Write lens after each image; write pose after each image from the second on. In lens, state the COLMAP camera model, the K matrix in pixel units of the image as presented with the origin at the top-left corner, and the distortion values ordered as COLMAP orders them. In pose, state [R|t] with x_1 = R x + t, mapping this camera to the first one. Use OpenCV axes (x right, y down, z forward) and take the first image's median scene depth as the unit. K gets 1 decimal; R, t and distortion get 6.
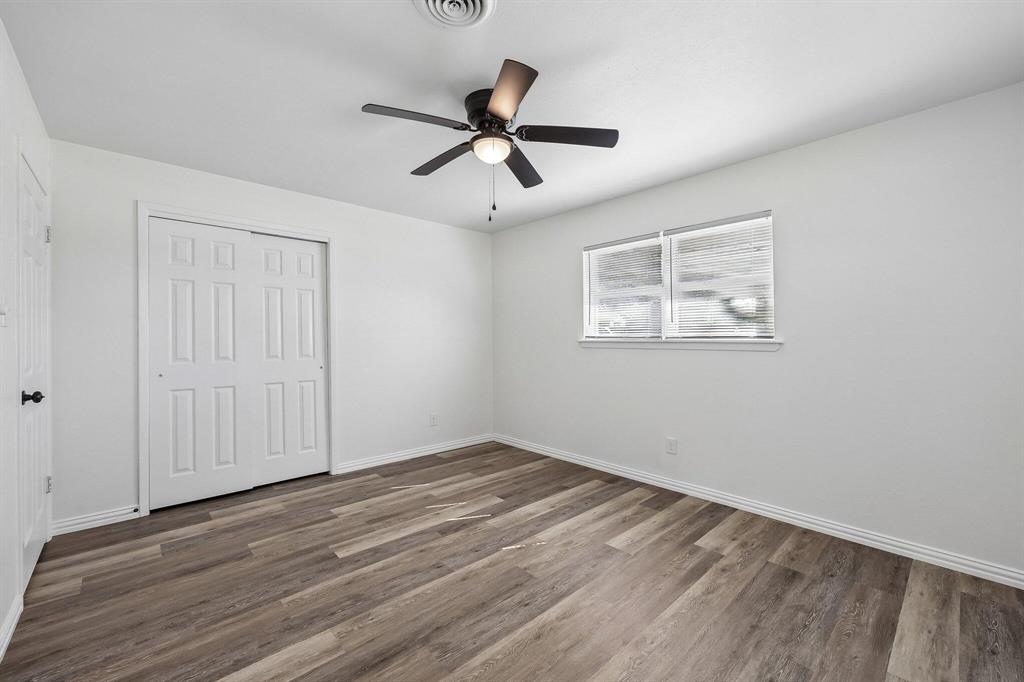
lens RADIAL K [[415.1, 0, 512.0], [0, 415.1, 341.0], [0, 0, 1]] dist [0.001141, 0.000111]
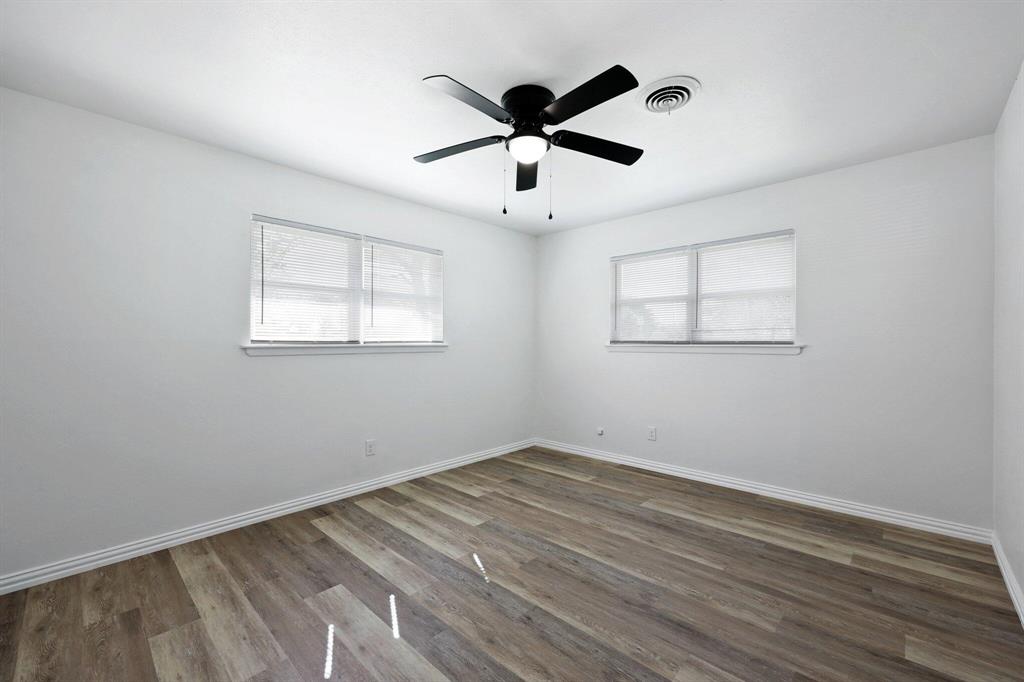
lens RADIAL K [[415.1, 0, 512.0], [0, 415.1, 341.0], [0, 0, 1]] dist [0.001141, 0.000111]
pose [[-0.066298, 0.004305, 0.997791, -0.810719], [0.007749, 0.999963, -0.003799, -0.004998], [-0.997770, 0.007480, -0.066329, 0.876695]]
